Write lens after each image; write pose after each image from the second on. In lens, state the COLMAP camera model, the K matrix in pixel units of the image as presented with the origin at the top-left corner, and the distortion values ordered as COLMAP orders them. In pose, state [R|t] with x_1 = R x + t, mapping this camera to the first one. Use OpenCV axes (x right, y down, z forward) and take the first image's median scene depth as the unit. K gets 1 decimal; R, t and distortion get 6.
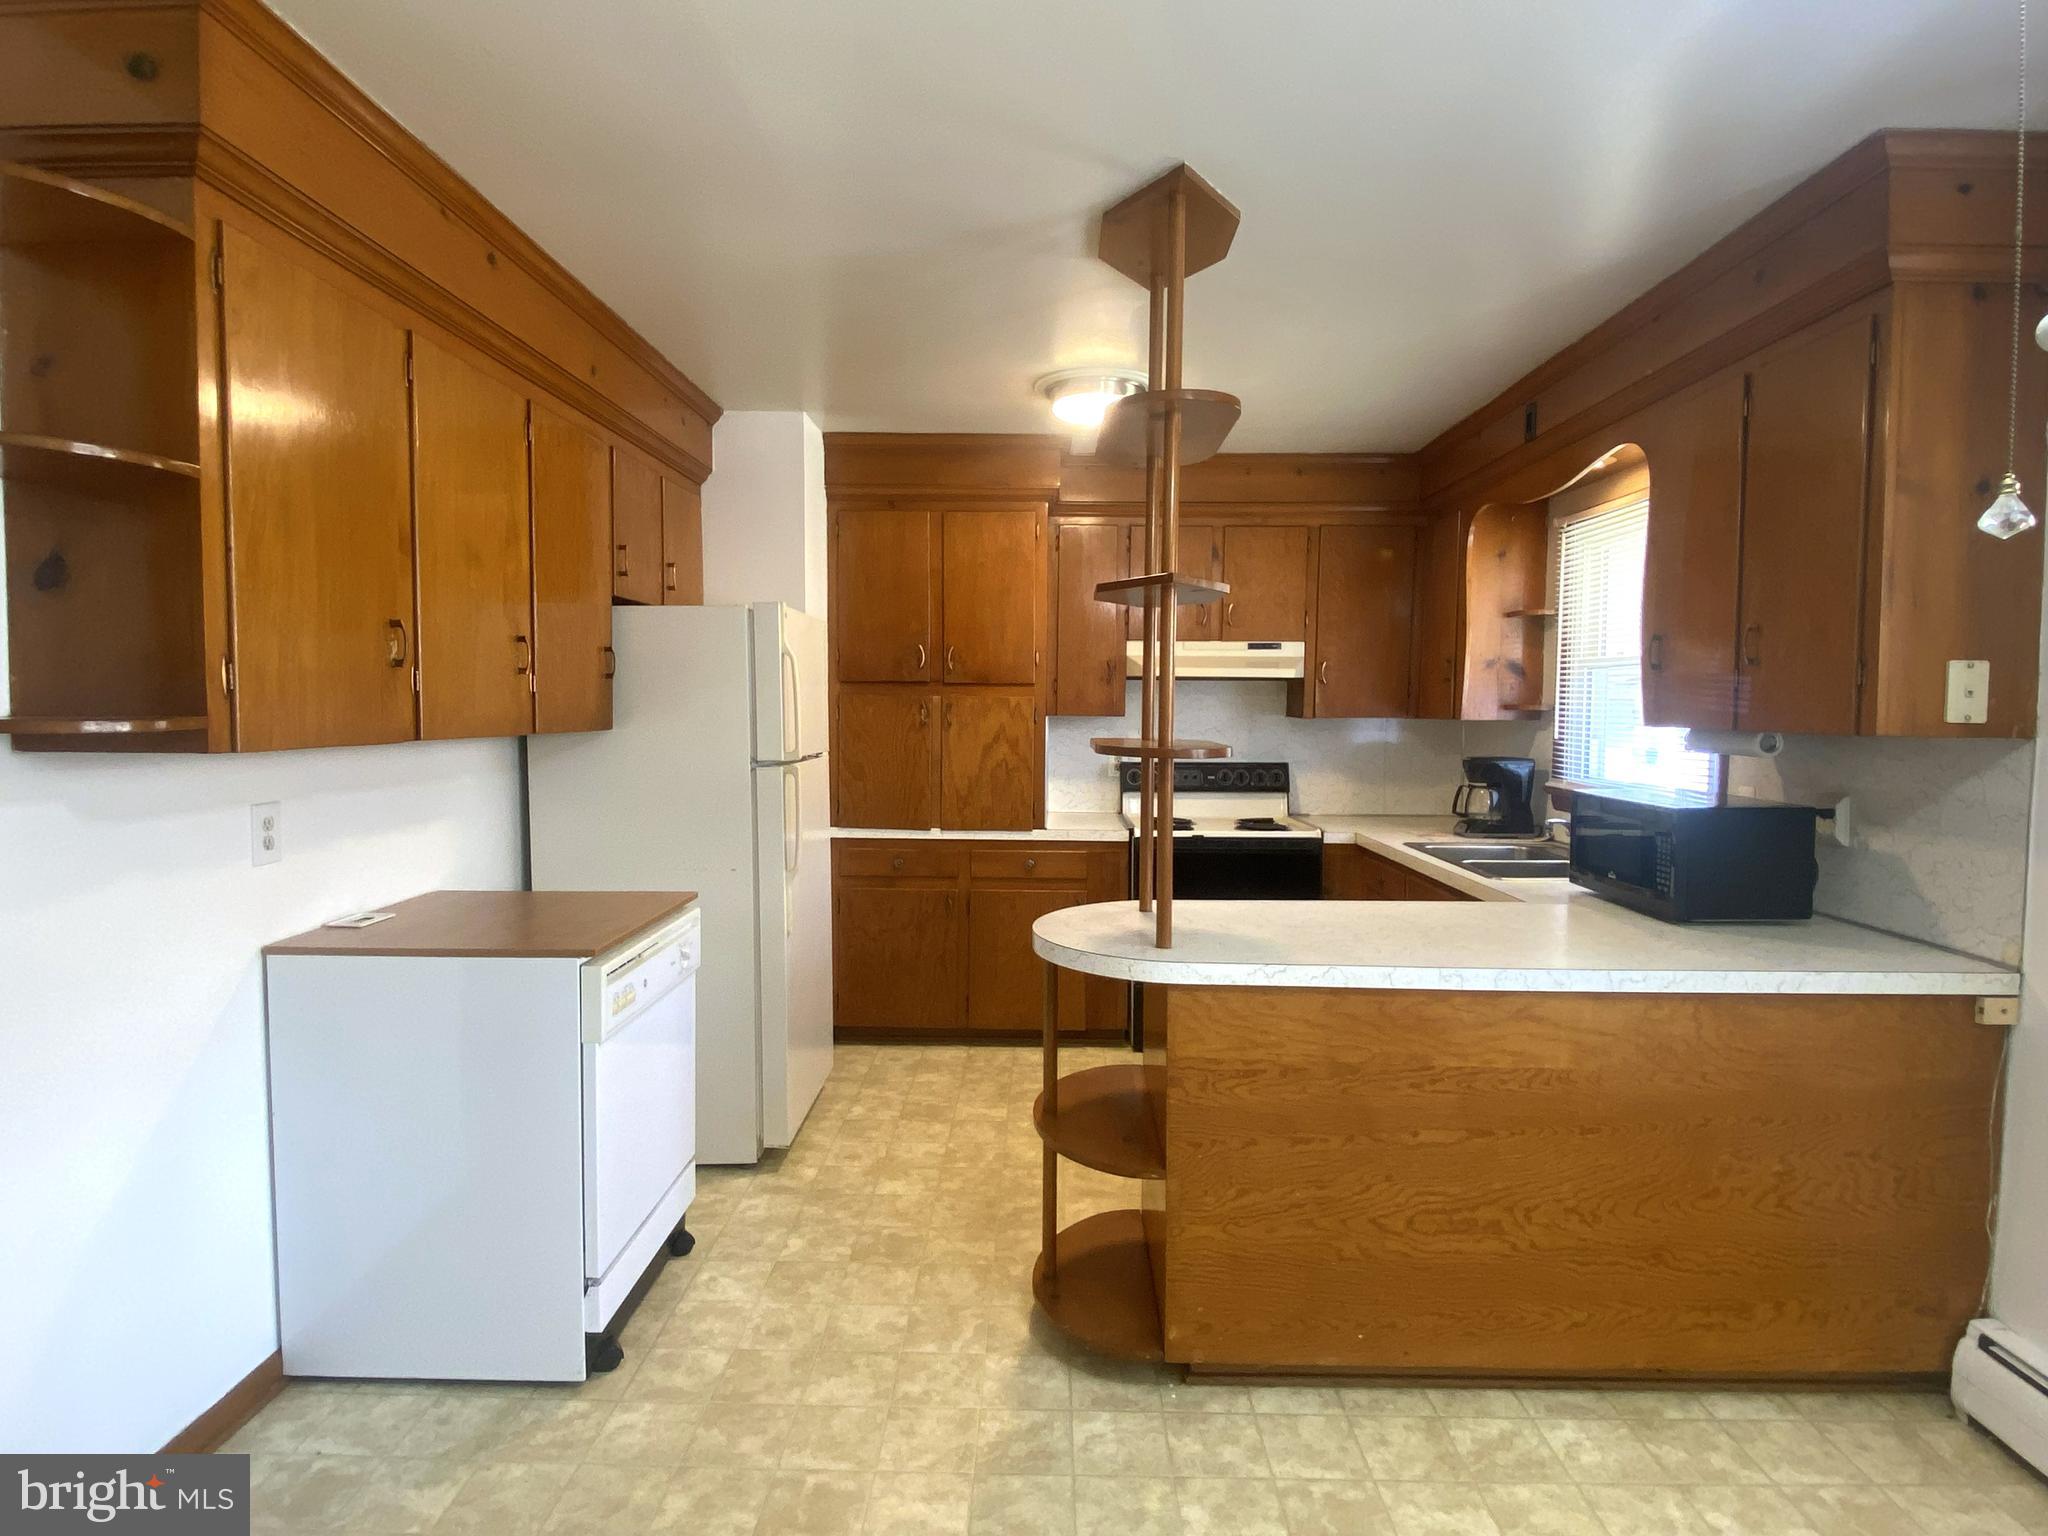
lens RADIAL K [[1077.7, 0, 1021.8], [0, 1077.7, 754.9], [0, 0, 1]] dist [0.018548, -0.025186]
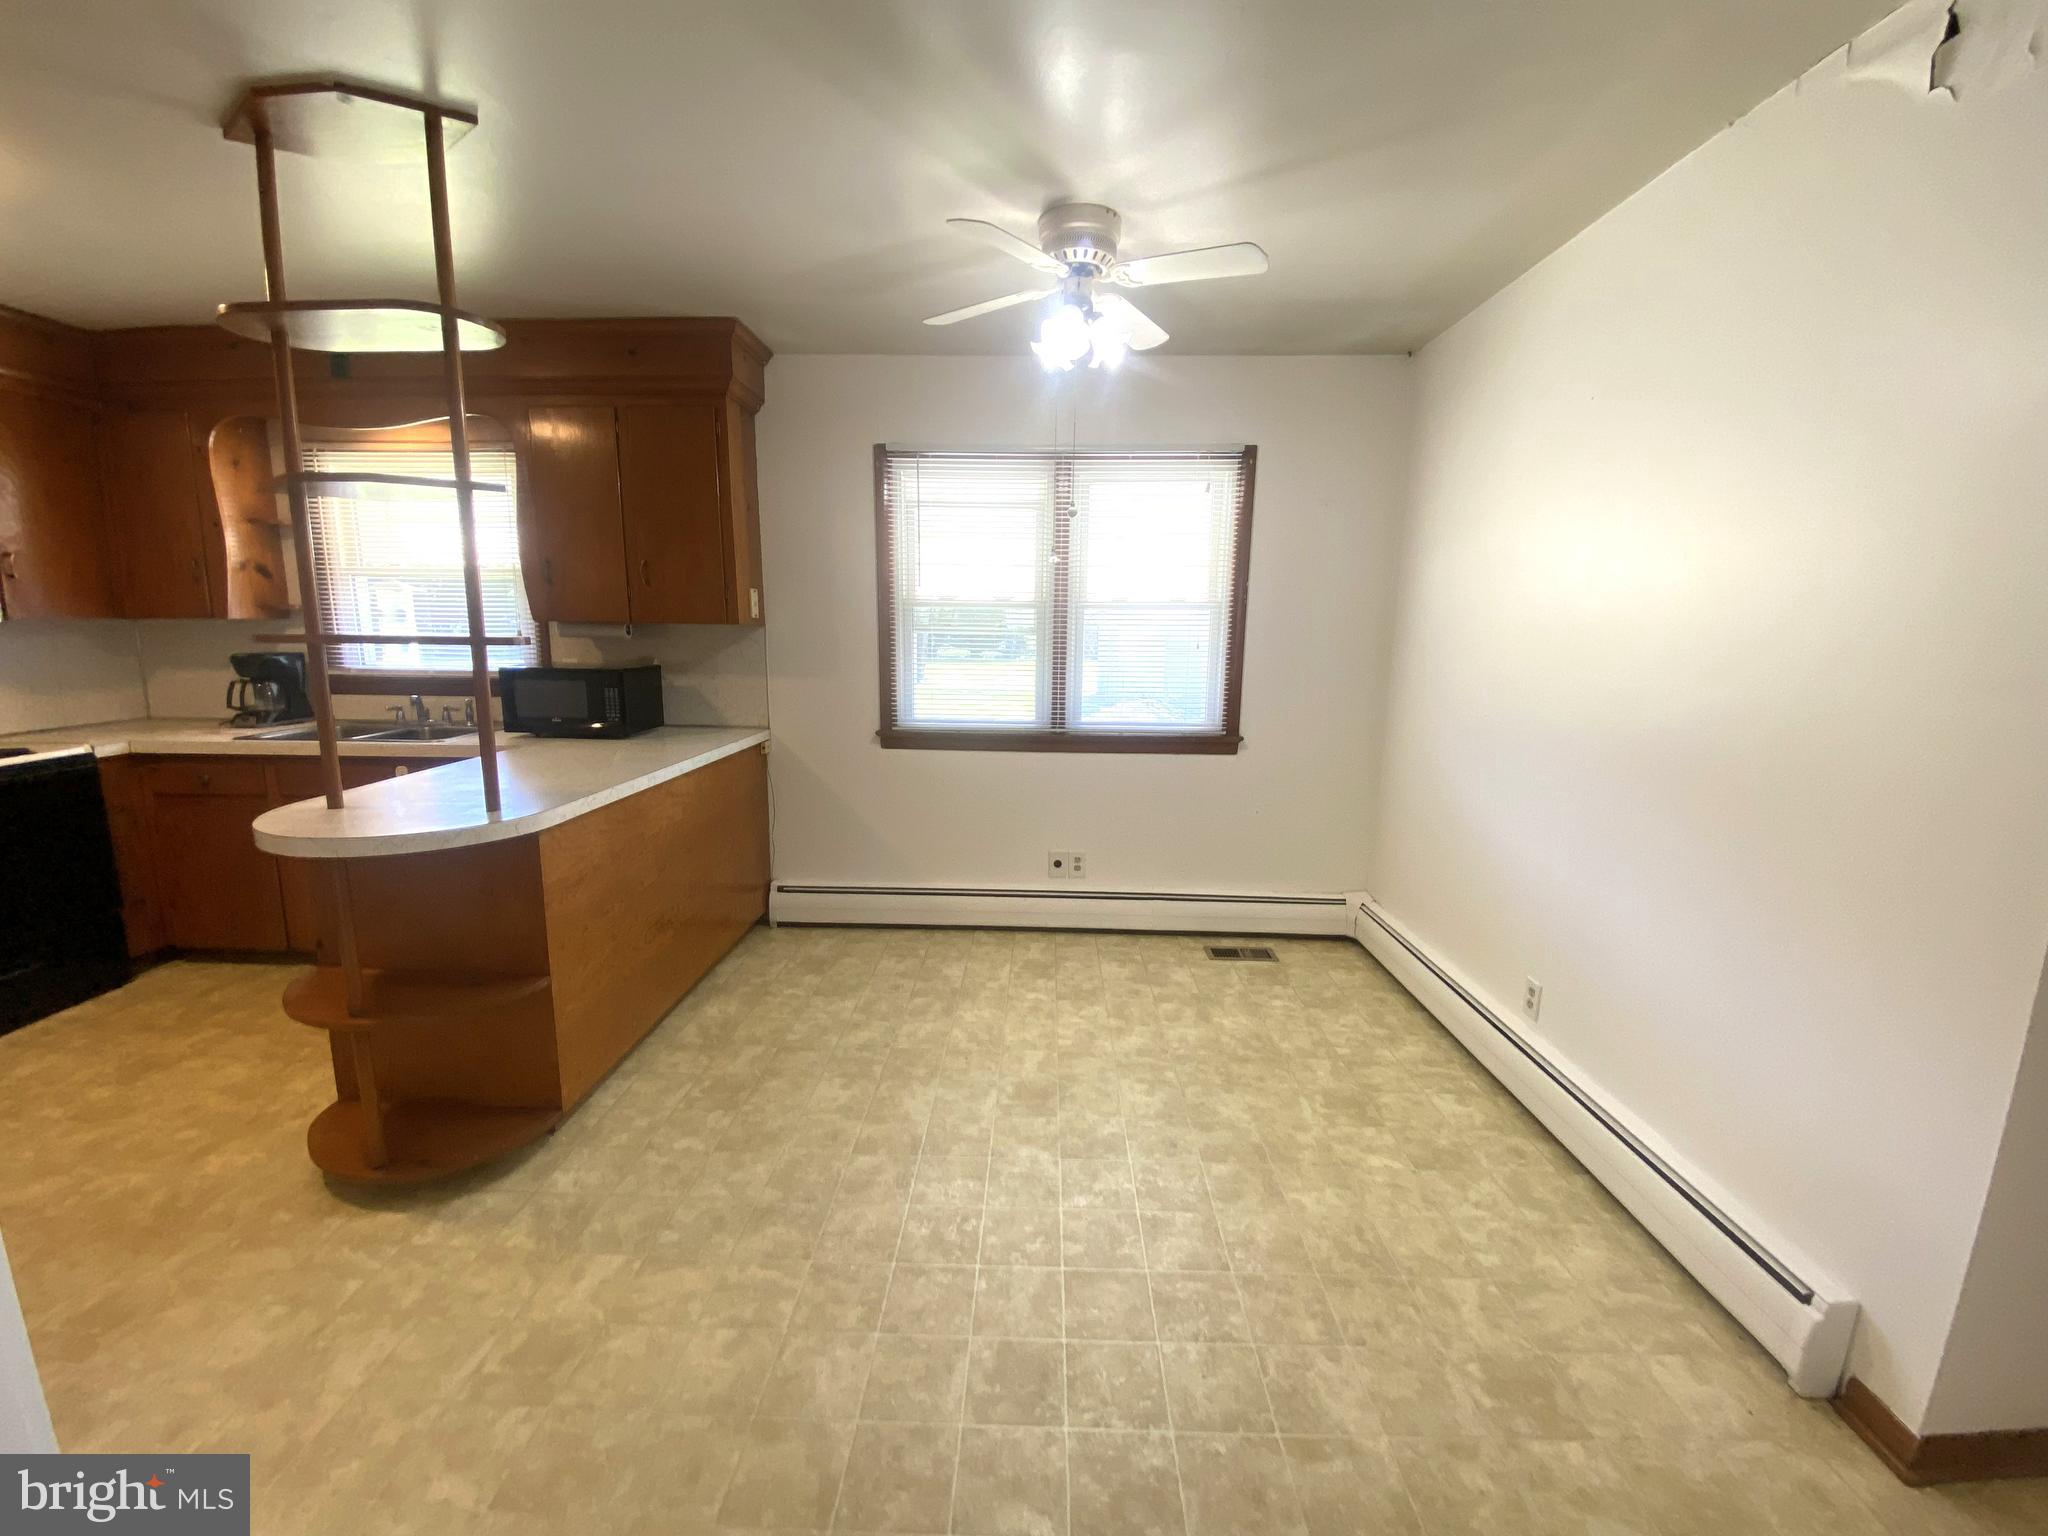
lens RADIAL K [[811.5, 0, 1024.0], [0, 811.5, 768.0], [0, 0, 1]] dist [0.000412, -0.019289]
pose [[0.009451, -0.181343, 0.983375, -0.756961], [0.032198, 0.982964, 0.180958, -0.009667], [-0.999437, 0.029953, 0.015129, 0.423897]]
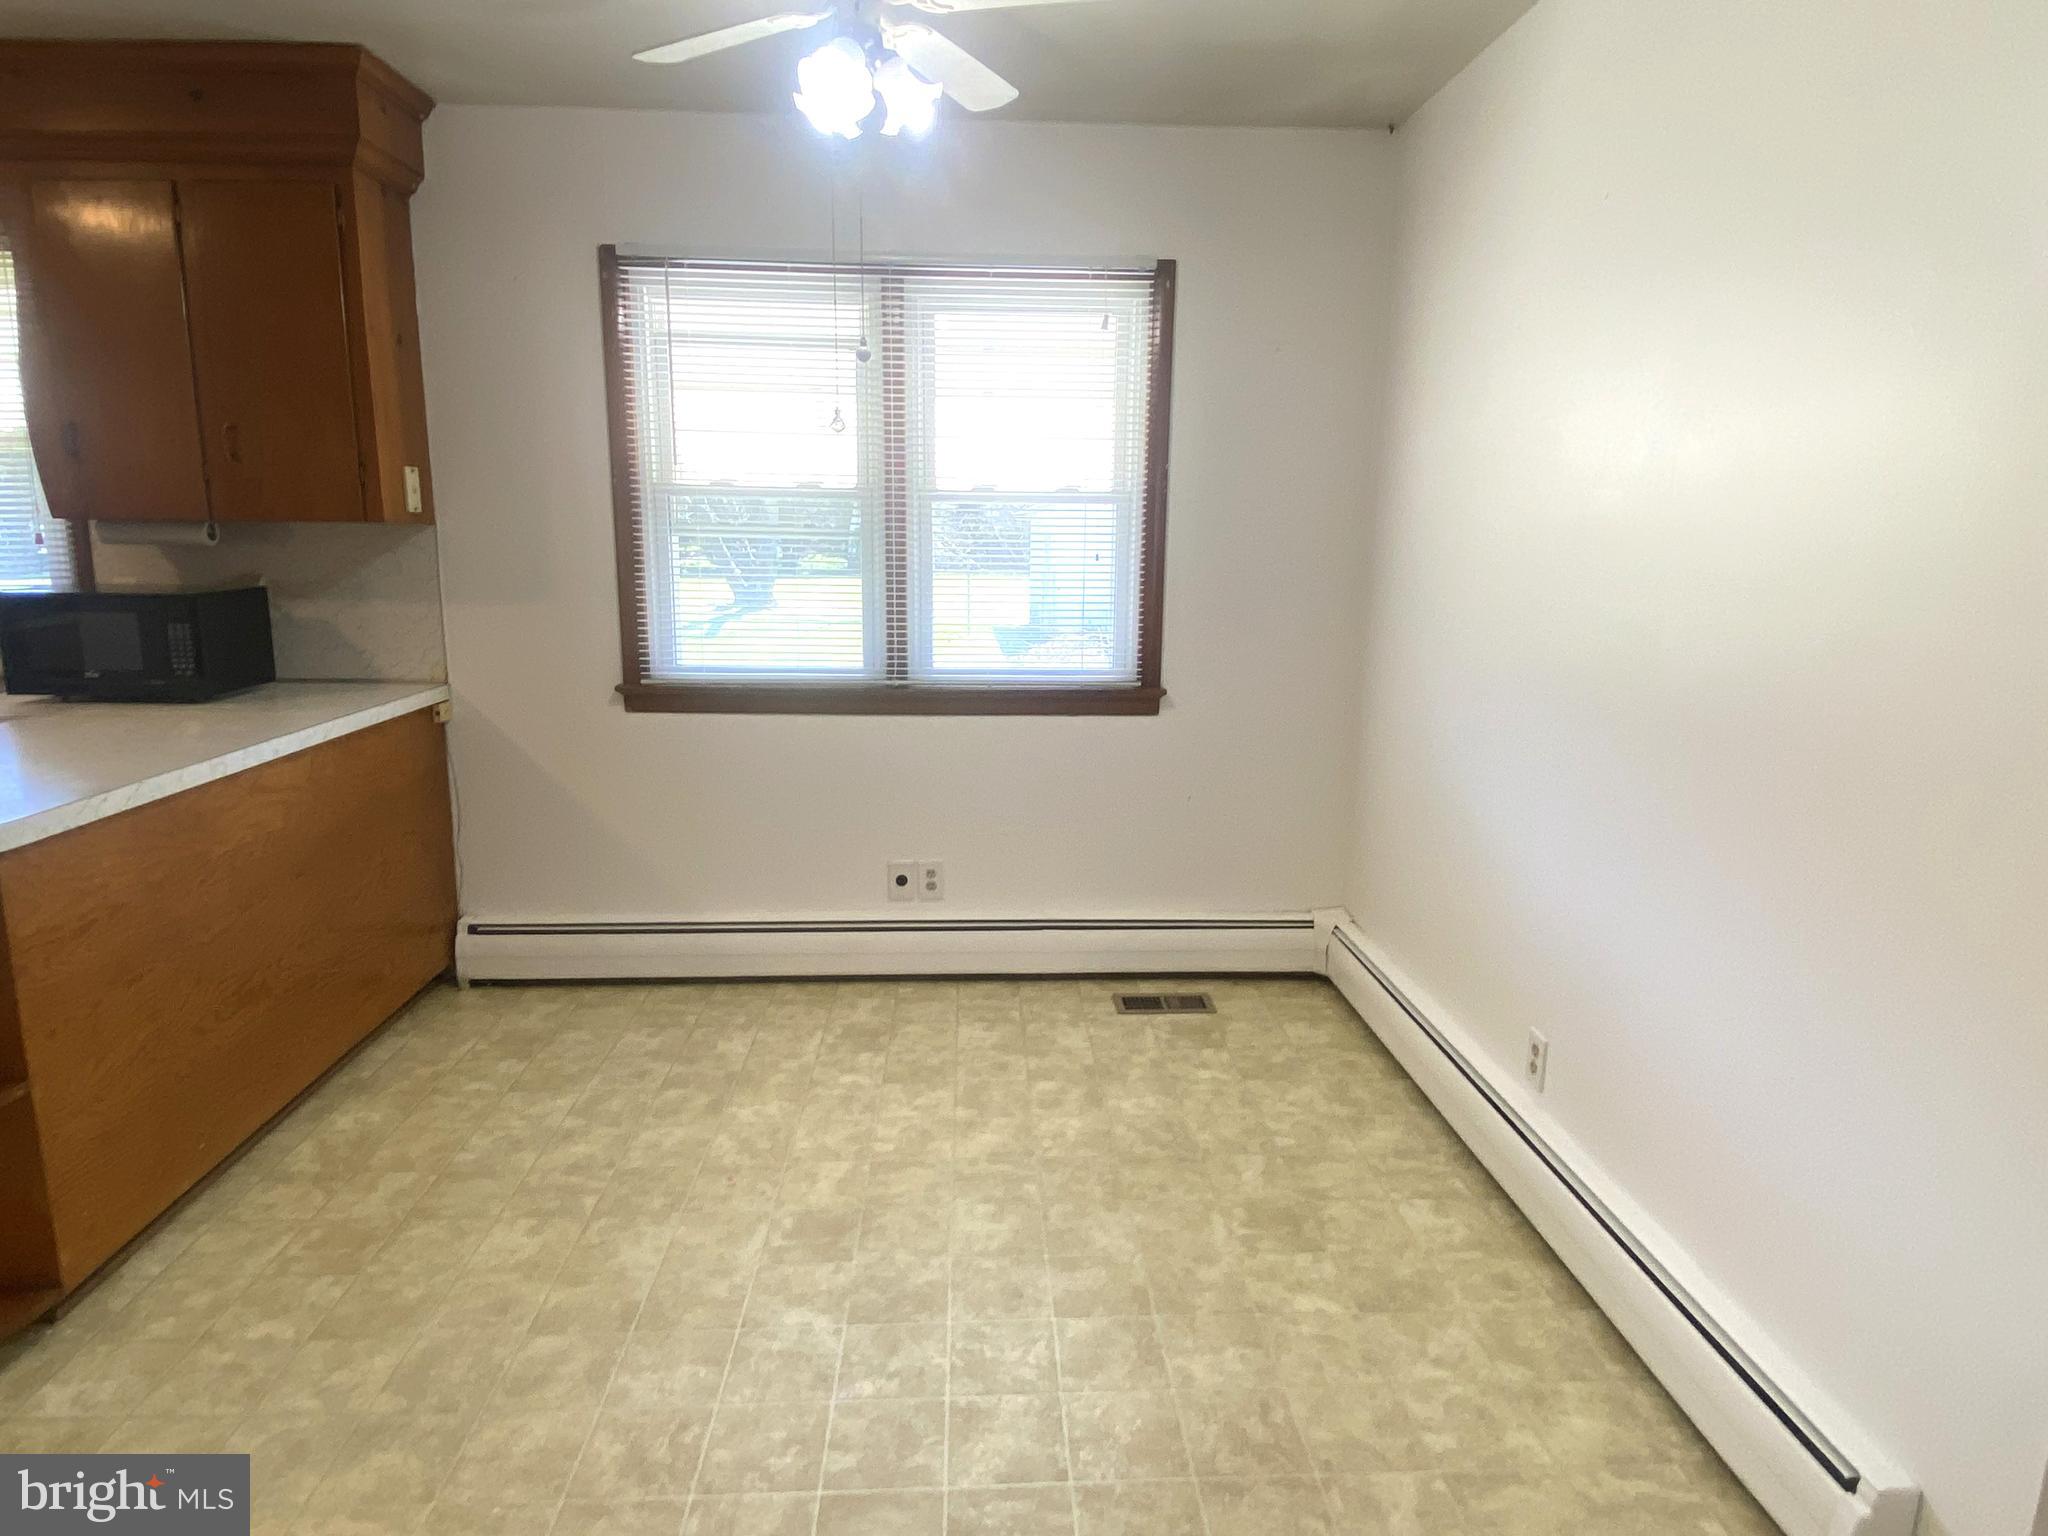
lens RADIAL K [[1188.8, 0, 1034.6], [0, 1188.8, 749.5], [0, 0, 1]] dist [0.014232, -0.040776]
pose [[-0.078325, -0.193371, 0.977994, -0.739484], [0.031662, 0.980031, 0.196309, -0.004986], [-0.996425, 0.046341, -0.070639, 0.305066]]
